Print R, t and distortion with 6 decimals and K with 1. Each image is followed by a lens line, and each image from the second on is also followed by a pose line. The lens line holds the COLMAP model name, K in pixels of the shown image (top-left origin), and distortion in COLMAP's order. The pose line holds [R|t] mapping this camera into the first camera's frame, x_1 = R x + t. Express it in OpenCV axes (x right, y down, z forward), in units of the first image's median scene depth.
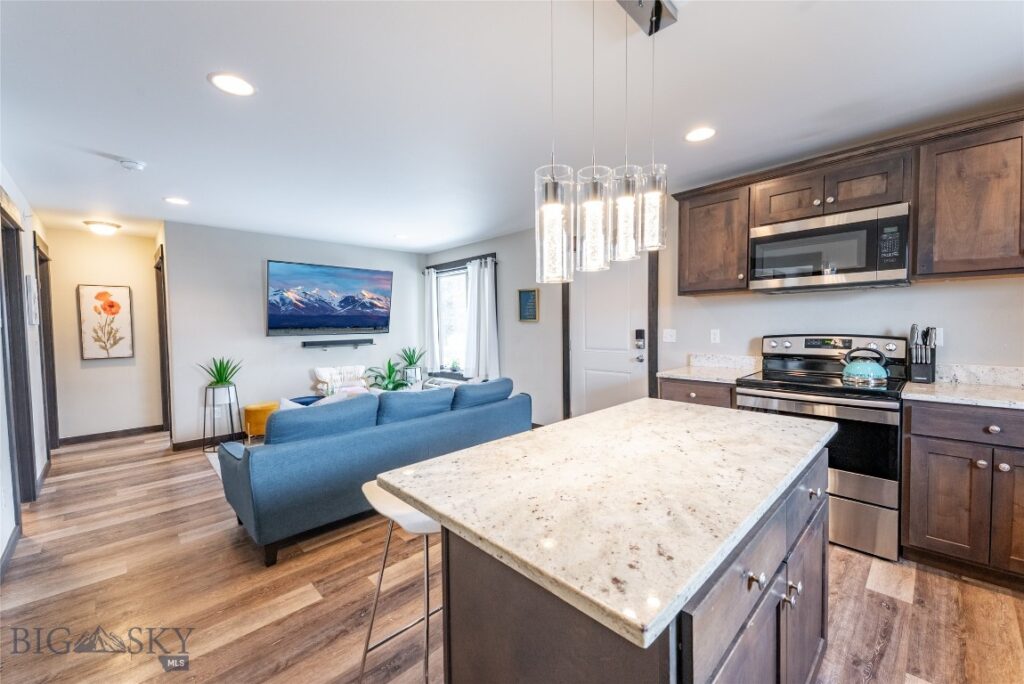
lens RADIAL K [[405.0, 0, 511.6], [0, 405.0, 338.4], [0, 0, 1]] dist [-0.001321, -0.000199]
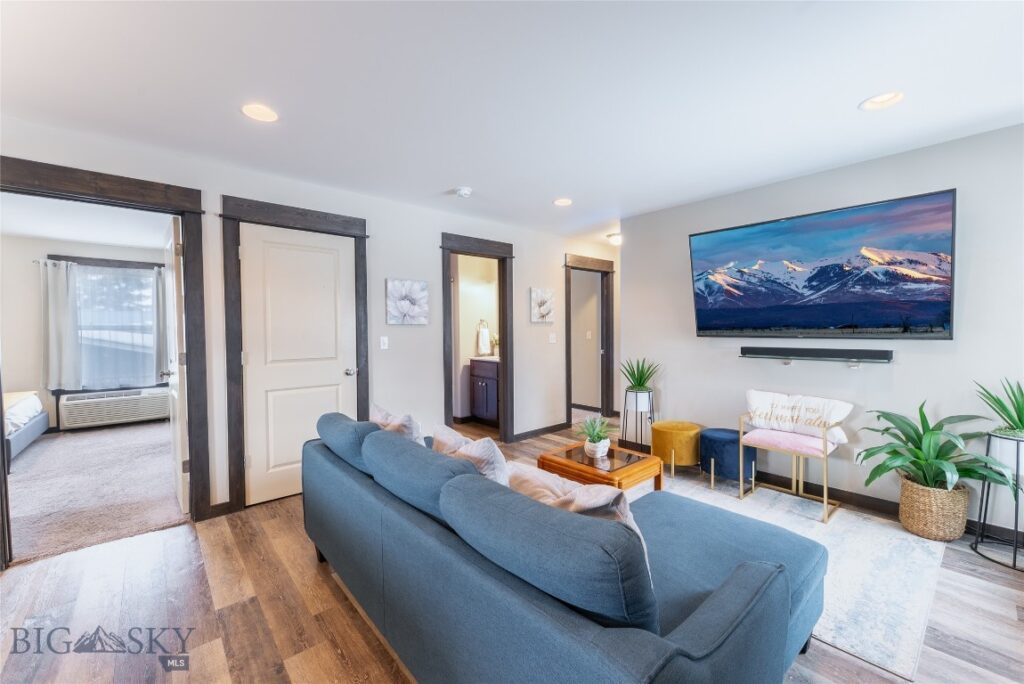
lens RADIAL K [[405.0, 0, 505.5], [0, 405.0, 344.8], [0, 0, 1]] dist [-0.001321, -0.000199]
pose [[-0.060763, 0.049526, -0.996923, 0.152445], [-0.029352, 0.998248, 0.051381, -0.018060], [0.997721, 0.032384, -0.059203, 0.641445]]
